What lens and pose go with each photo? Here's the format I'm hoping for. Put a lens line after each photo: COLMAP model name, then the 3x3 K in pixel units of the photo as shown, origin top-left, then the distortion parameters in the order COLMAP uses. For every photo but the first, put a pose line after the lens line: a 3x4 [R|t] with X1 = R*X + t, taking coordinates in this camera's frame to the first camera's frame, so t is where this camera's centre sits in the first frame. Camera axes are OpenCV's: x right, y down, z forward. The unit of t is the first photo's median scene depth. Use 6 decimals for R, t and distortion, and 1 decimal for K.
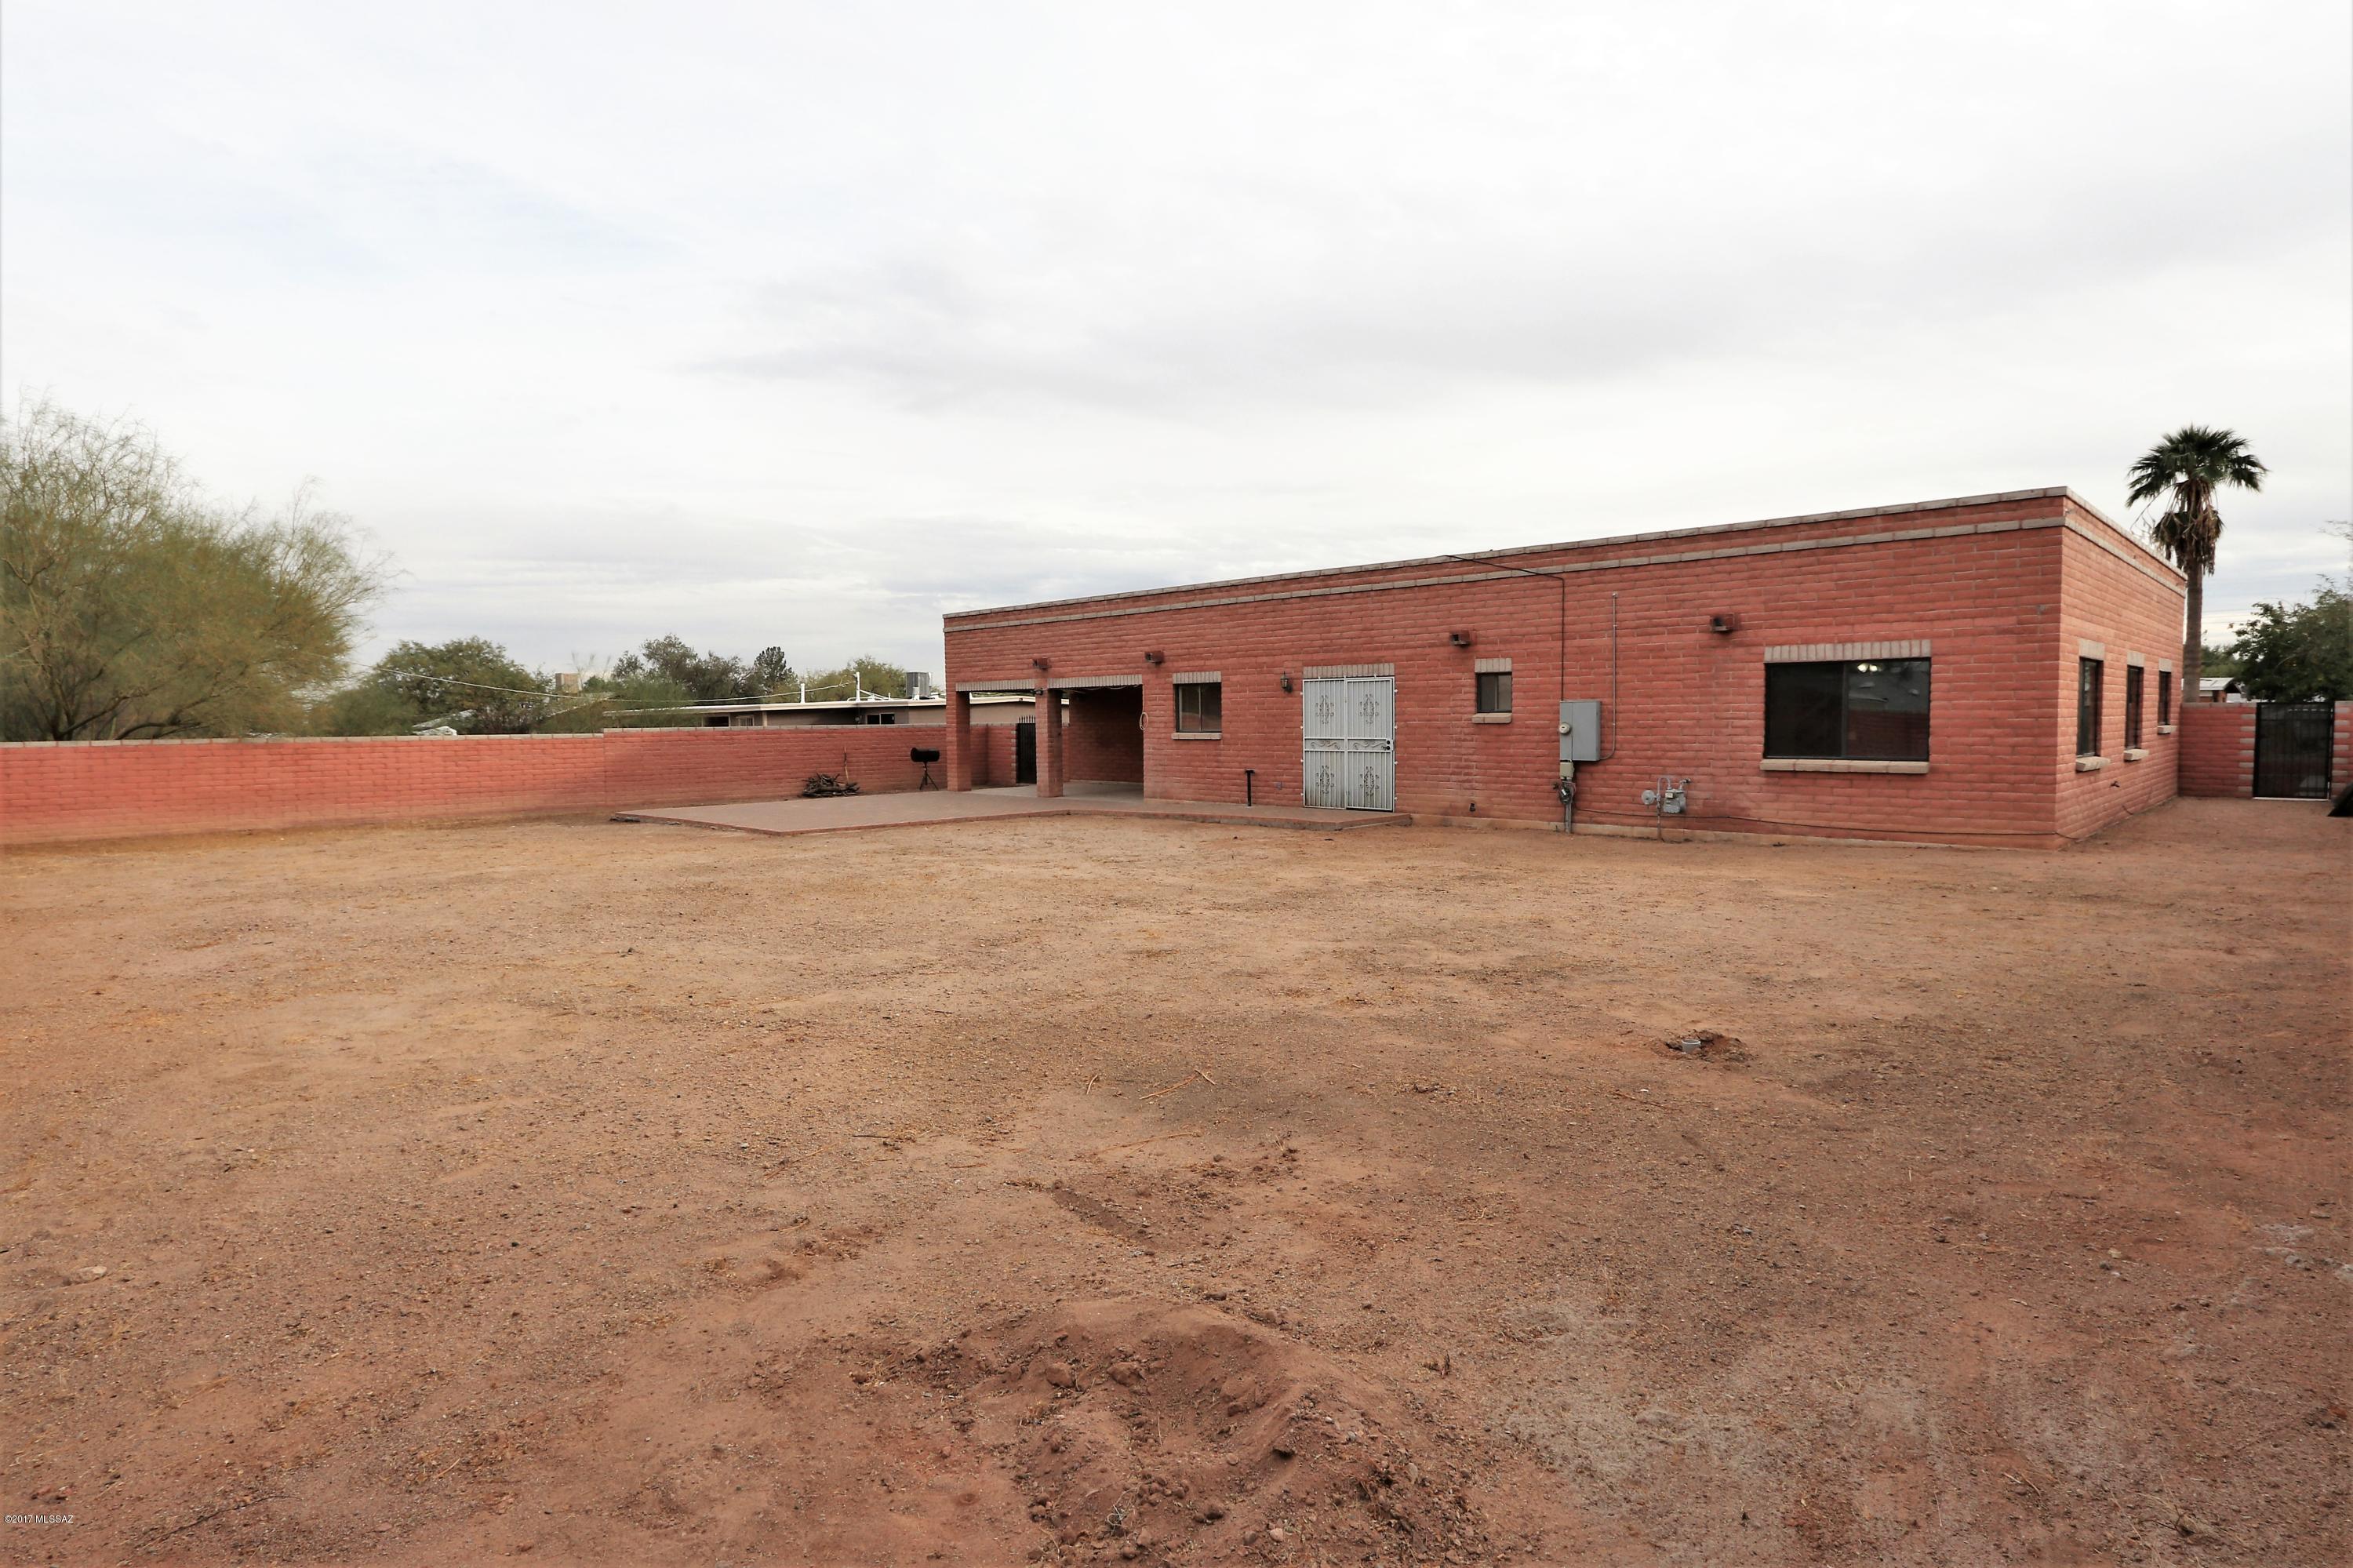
lens RADIAL K [[1228.7, 0, 1168.8], [0, 1228.7, 788.1], [0, 0, 1]] dist [-0.026202, 0.014472]
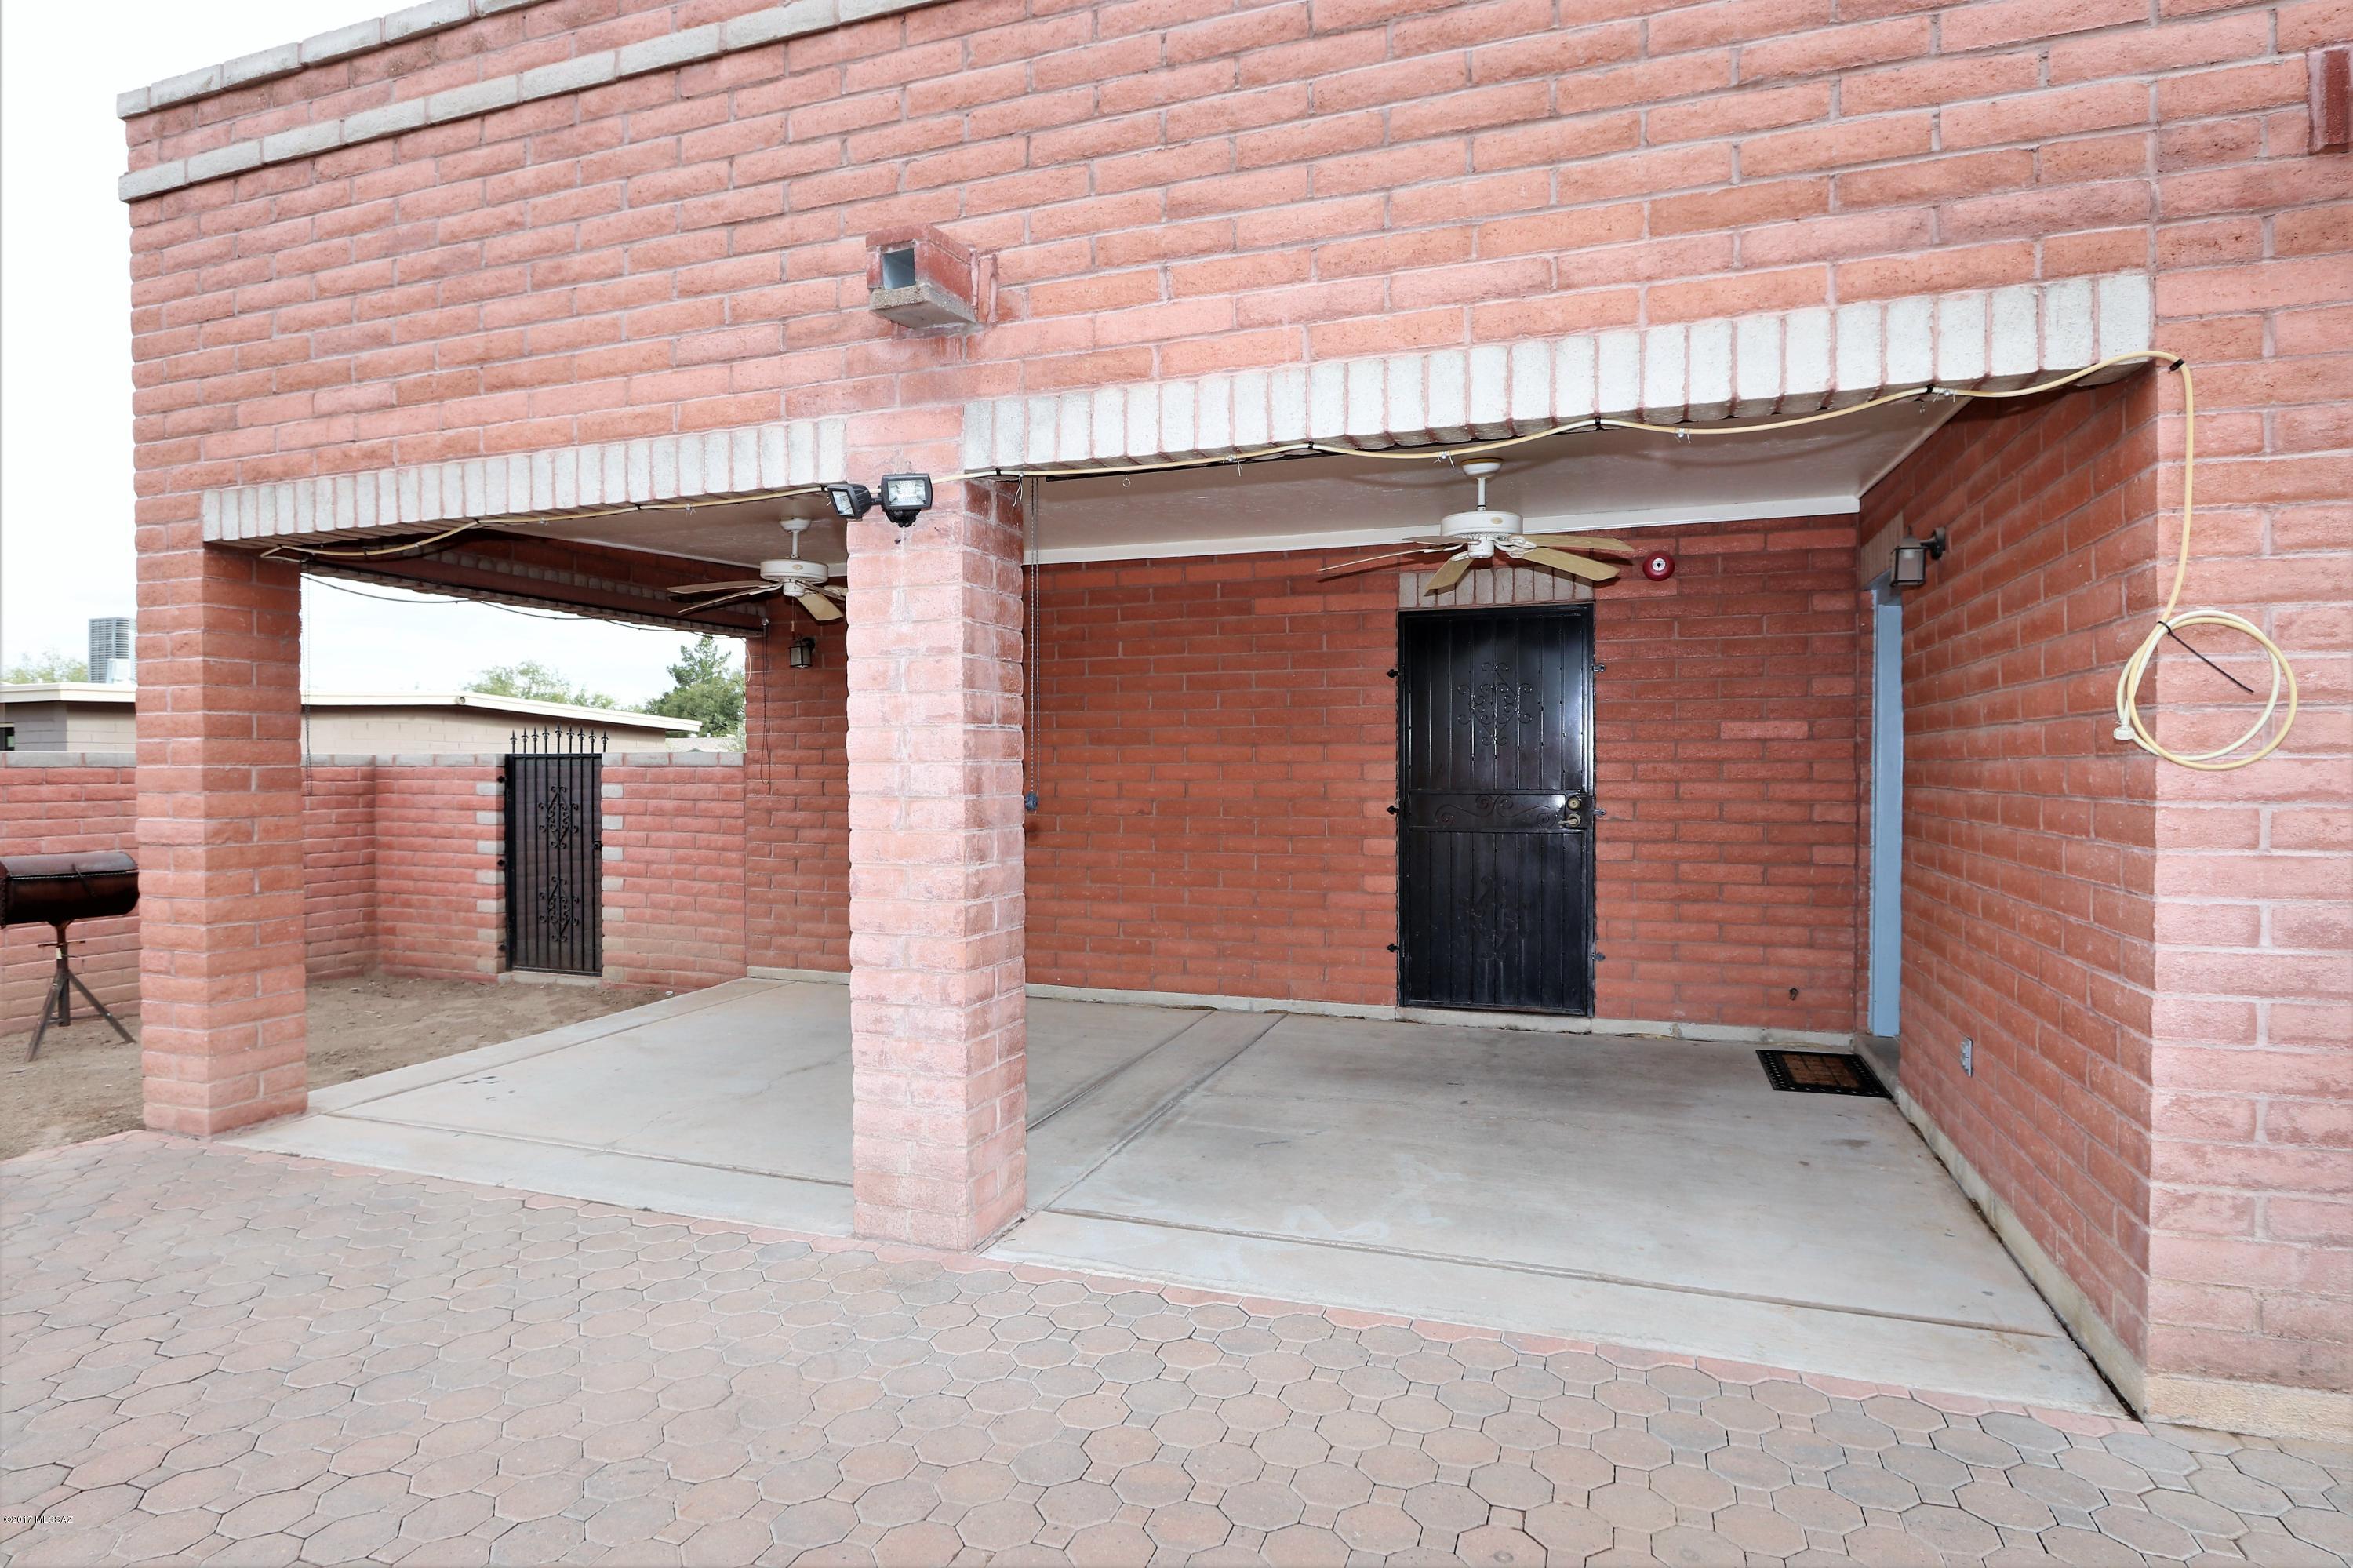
lens RADIAL K [[1281.7, 0, 1156.1], [0, 1281.7, 792.0], [0, 0, 1]] dist [-0.017107, 0.000767]
pose [[0.905645, -0.001884, 0.424033, -0.189059], [0.019305, 0.999136, -0.036791, -0.052784], [-0.423598, 0.041506, 0.904899, 1.156806]]
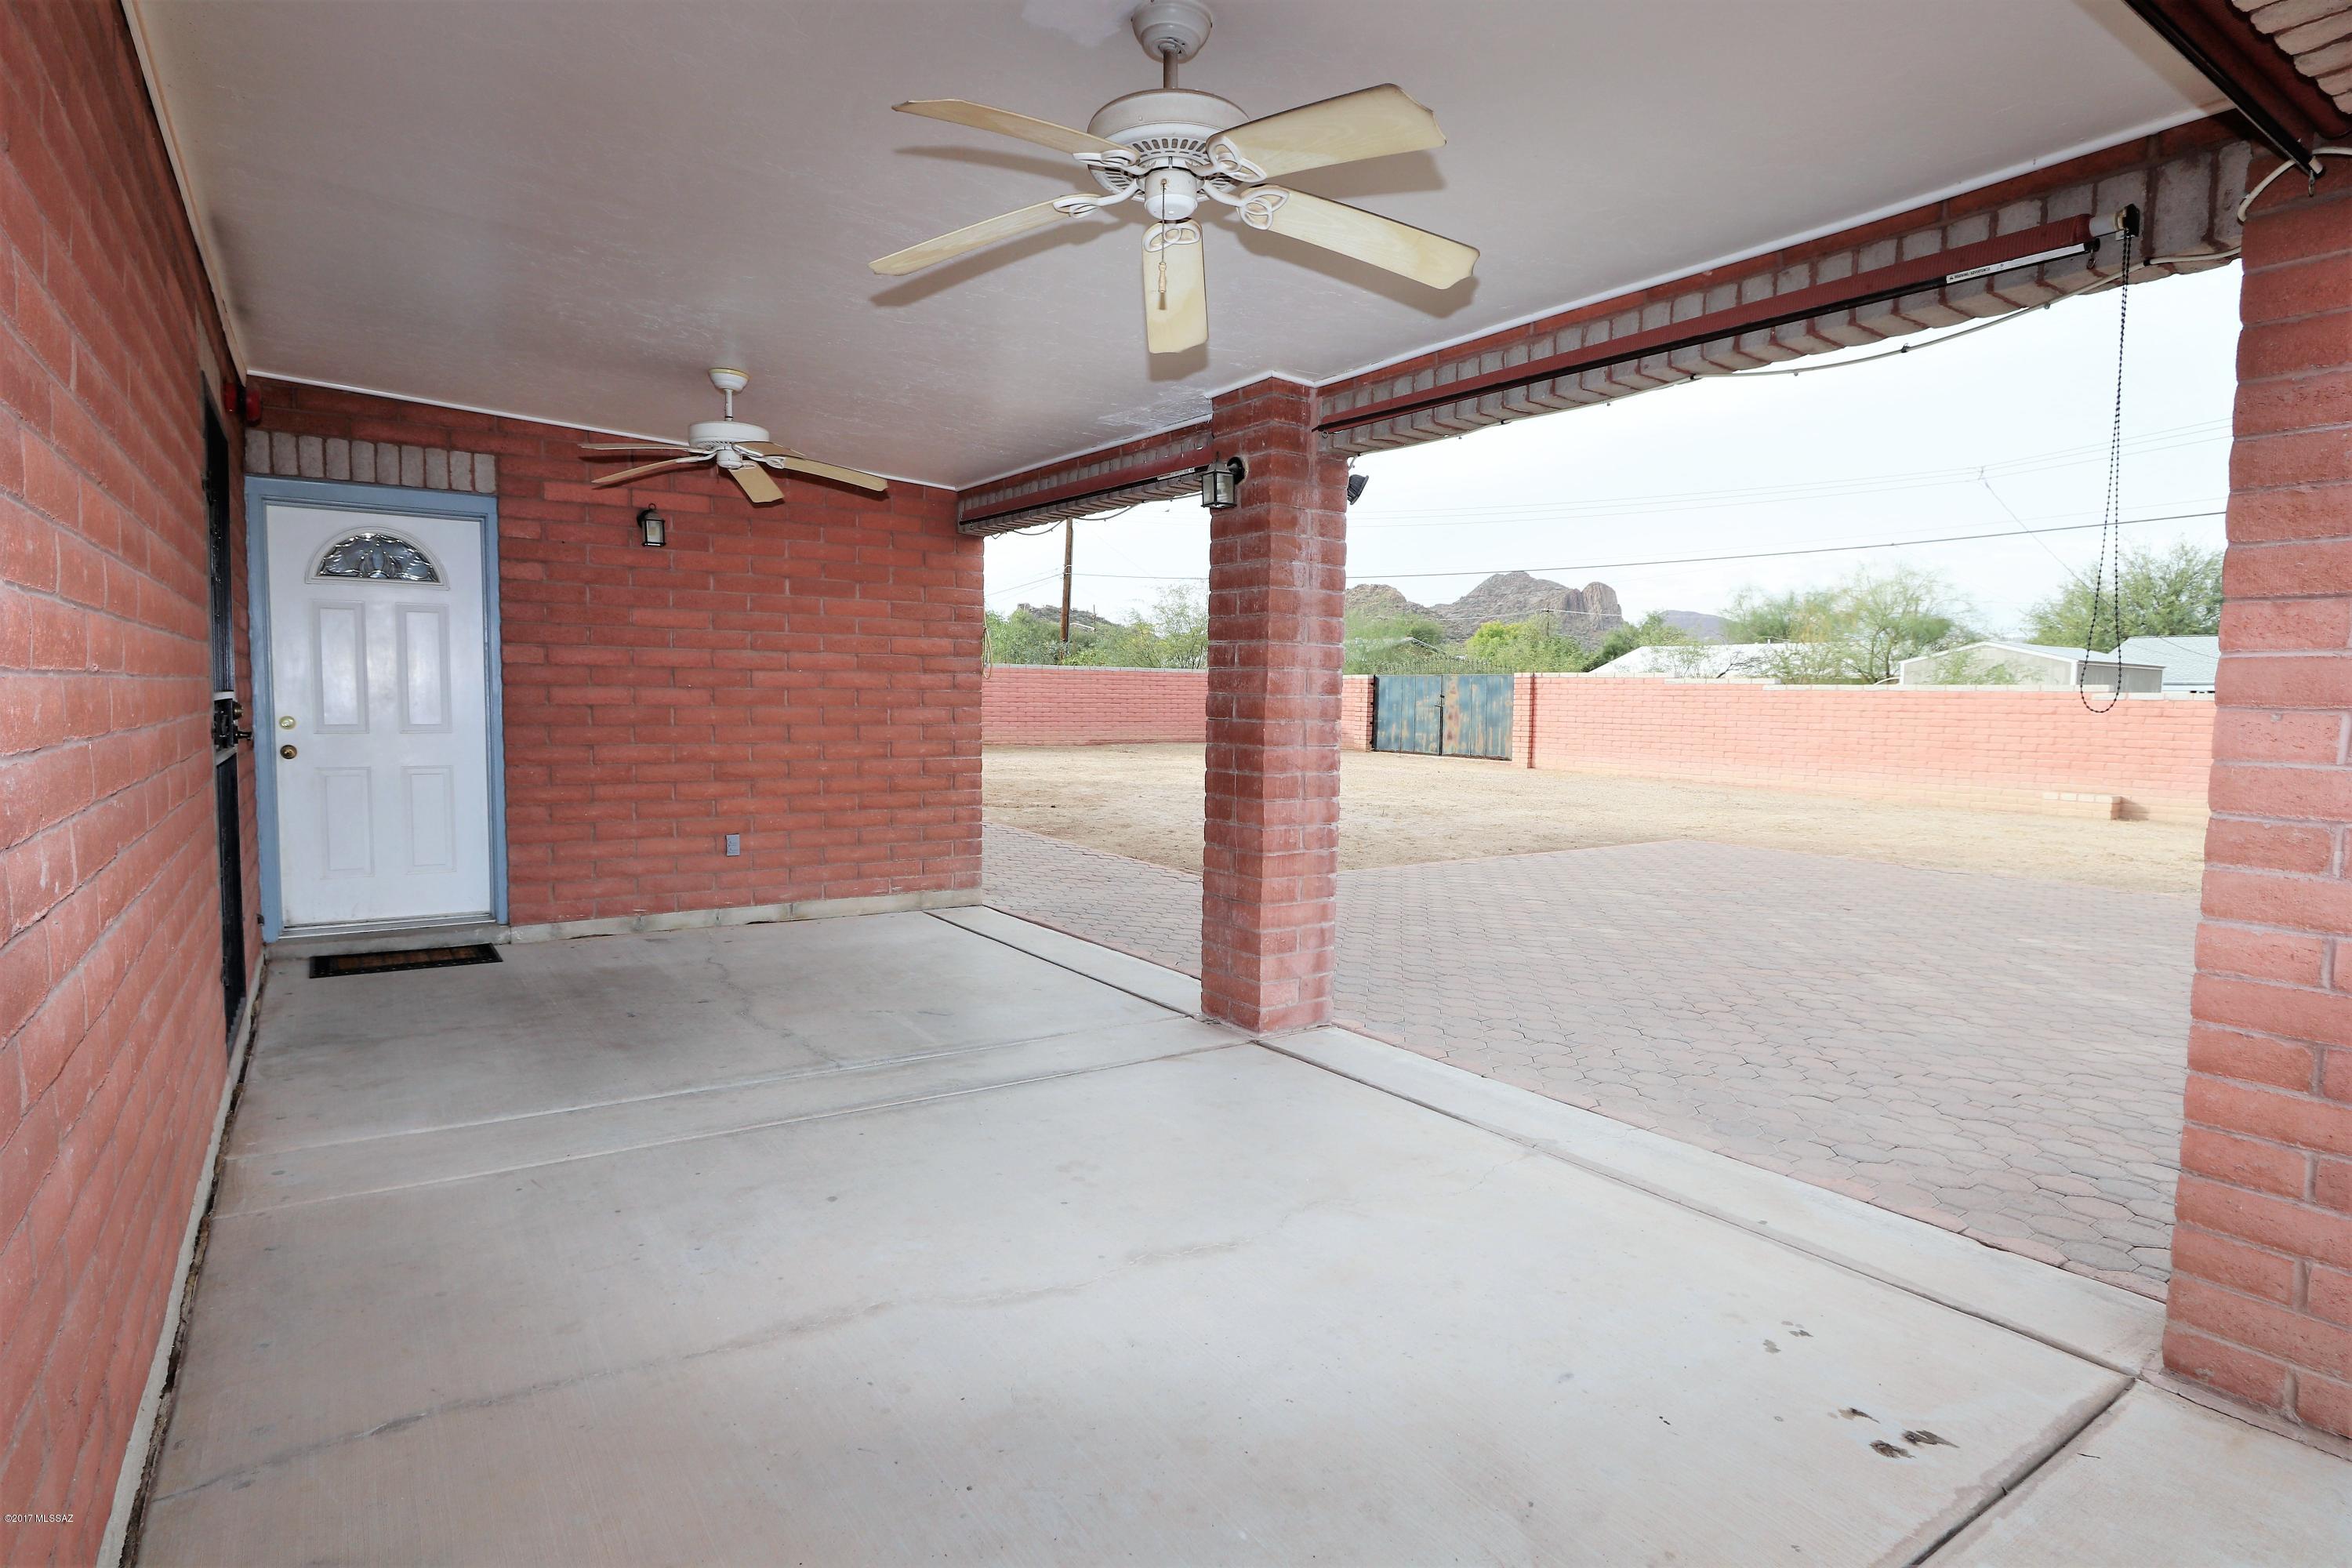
lens RADIAL K [[1228.1, 0, 1168.3], [0, 1228.1, 788.1], [0, 0, 1]] dist [-0.026202, 0.014472]
pose [[-0.983542, -0.018250, 0.179755, -0.157752], [0.005462, 0.991428, 0.130543, -0.075320], [-0.180596, 0.129376, -0.975011, 1.624955]]
